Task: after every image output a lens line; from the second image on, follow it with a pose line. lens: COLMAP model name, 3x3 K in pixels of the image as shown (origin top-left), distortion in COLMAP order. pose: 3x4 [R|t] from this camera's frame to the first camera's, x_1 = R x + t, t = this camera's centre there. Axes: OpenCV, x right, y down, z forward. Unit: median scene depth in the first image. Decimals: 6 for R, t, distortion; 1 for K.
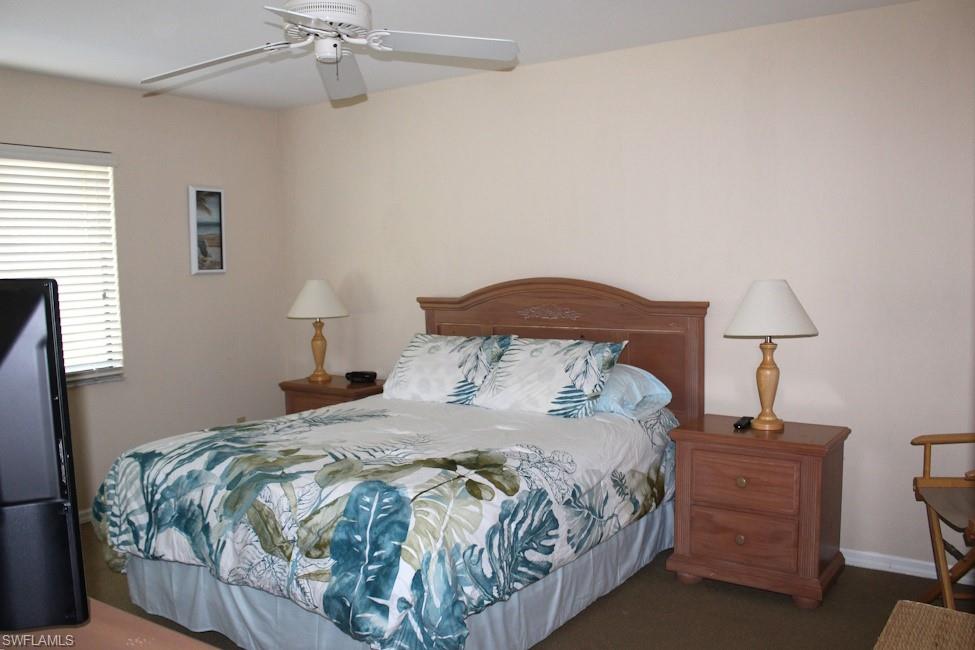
lens RADIAL K [[817.3, 0, 487.5], [0, 817.3, 325.0], [0, 0, 1]] dist [-0.129294, 0.011138]
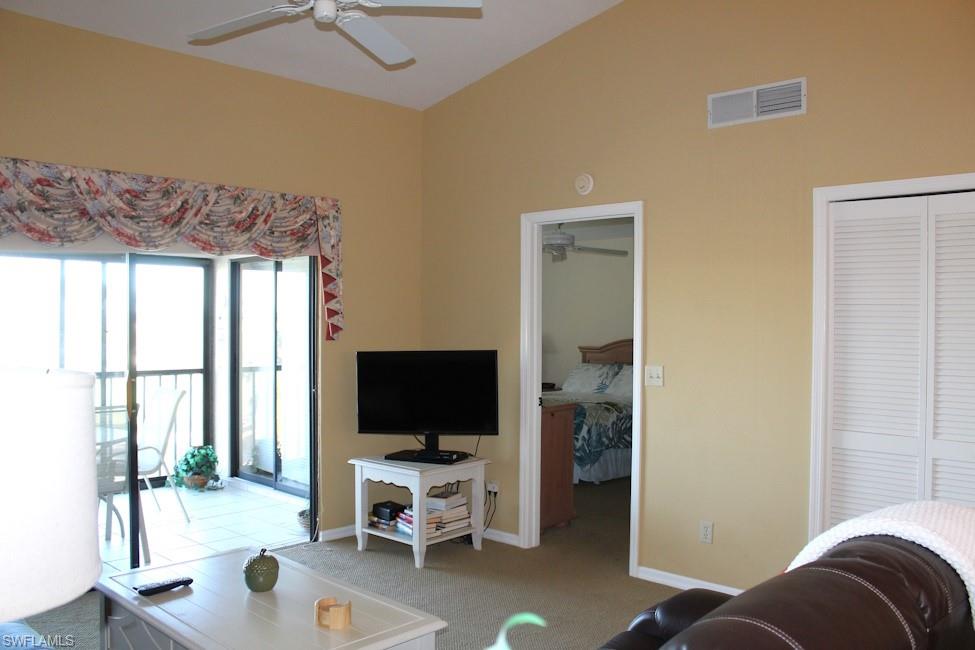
lens RADIAL K [[817.3, 0, 487.5], [0, 817.3, 325.0], [0, 0, 1]] dist [-0.129294, 0.011138]
pose [[0.988406, 0.040966, -0.146205, -0.025375], [-0.052603, 0.995671, -0.076632, 0.145674], [0.142433, 0.083434, 0.986282, -1.882795]]
